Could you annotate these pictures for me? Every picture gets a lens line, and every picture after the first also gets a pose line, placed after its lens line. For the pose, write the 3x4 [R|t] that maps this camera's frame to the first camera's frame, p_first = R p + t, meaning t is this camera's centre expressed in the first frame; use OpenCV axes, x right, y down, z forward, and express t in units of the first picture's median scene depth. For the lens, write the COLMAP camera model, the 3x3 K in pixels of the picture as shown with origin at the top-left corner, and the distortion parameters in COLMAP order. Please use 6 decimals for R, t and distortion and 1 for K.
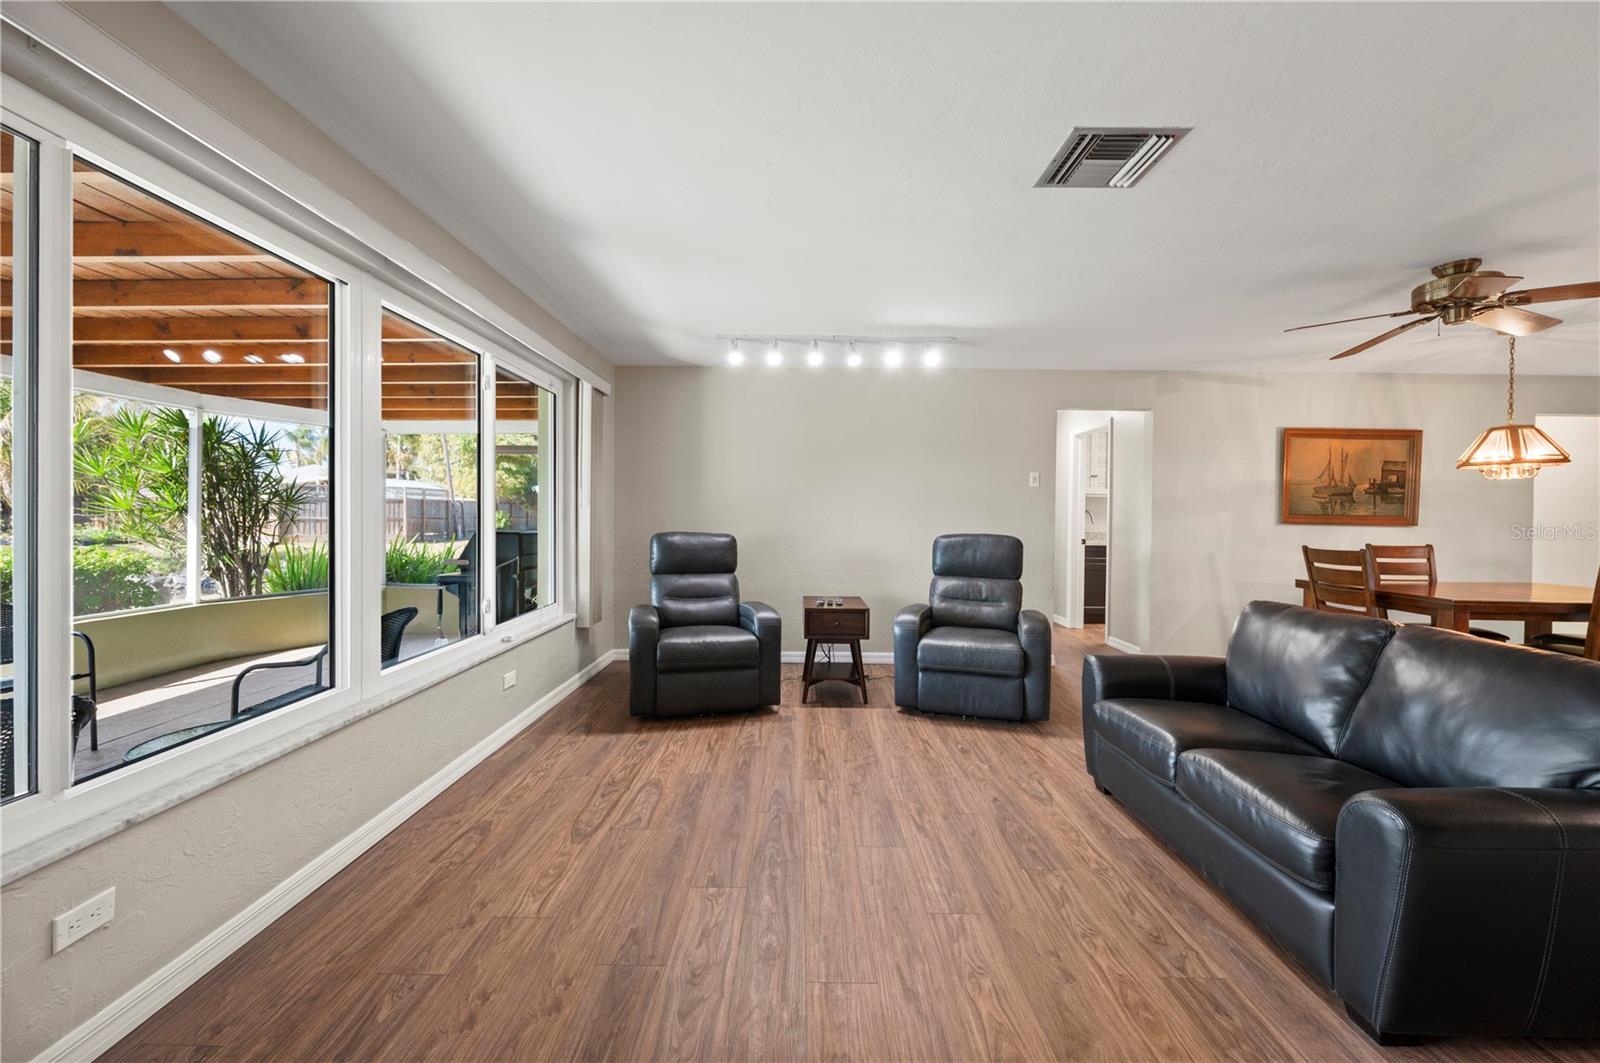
lens RADIAL K [[639.2, 0, 798.6], [0, 639.2, 518.0], [0, 0, 1]] dist [-0.000076, 0.000261]
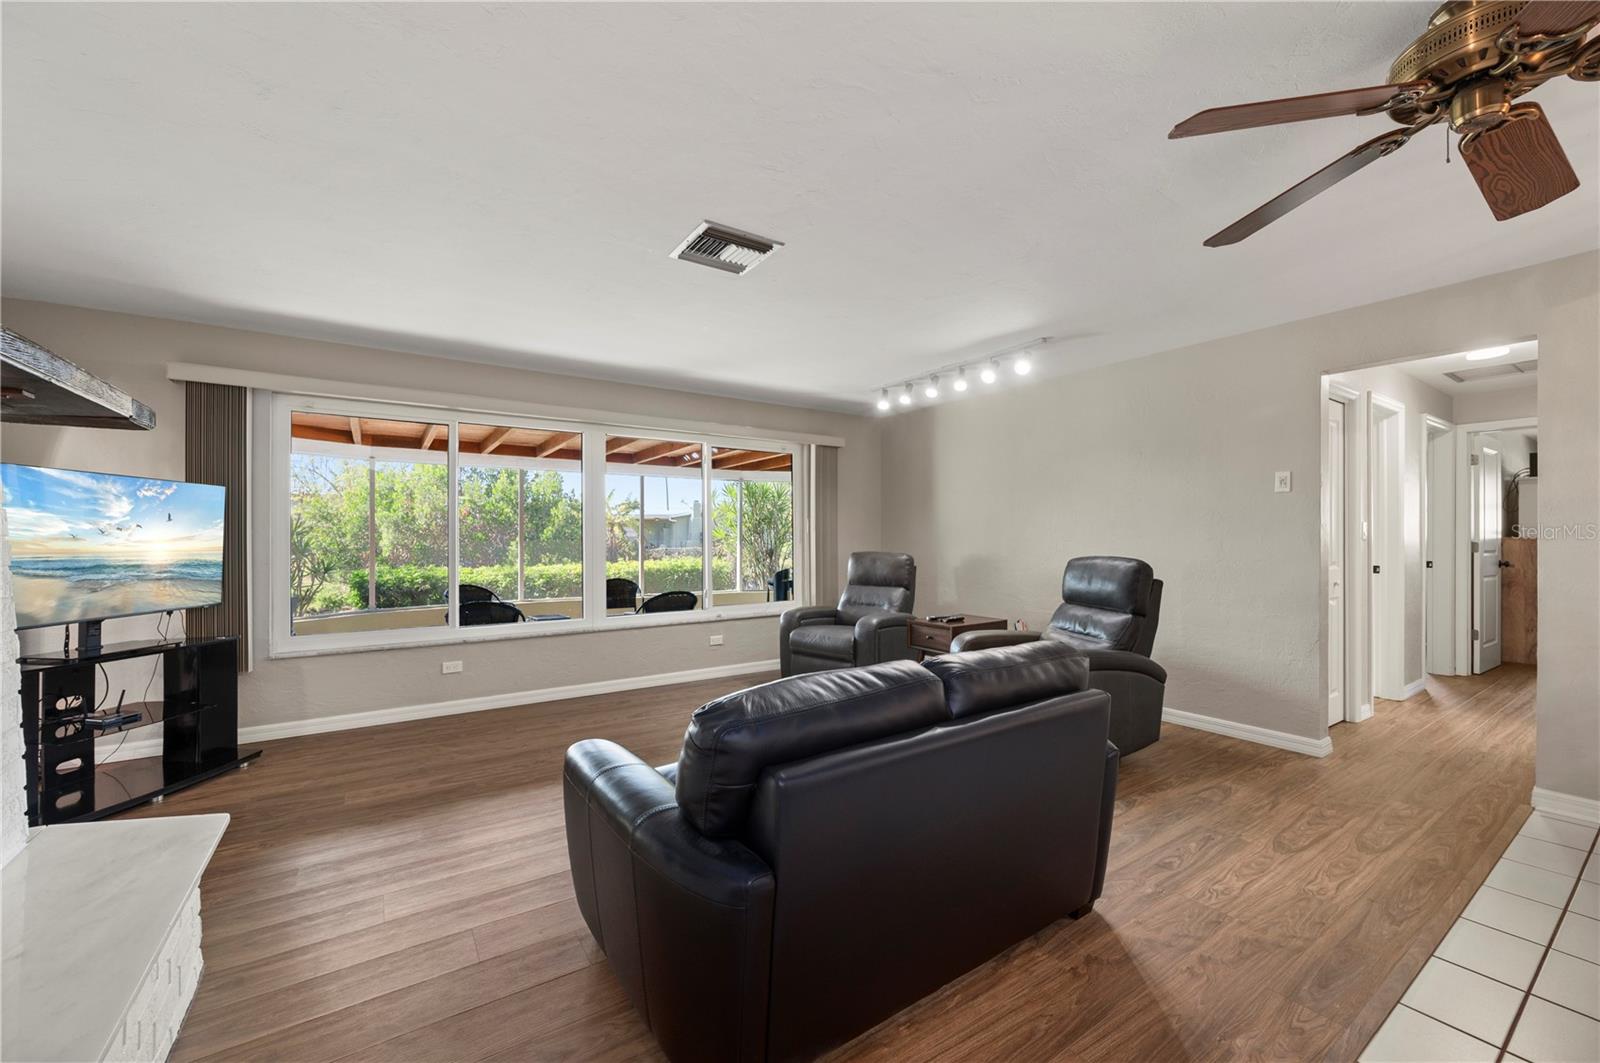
lens RADIAL K [[639.2, 0, 798.9], [0, 639.2, 539.5], [0, 0, 1]] dist [-0.000076, 0.000261]
pose [[0.561672, -0.006839, -0.827332, 0.816219], [0.005899, 0.999974, -0.004261, 0.004247], [0.827339, -0.002488, 0.561698, 0.210647]]
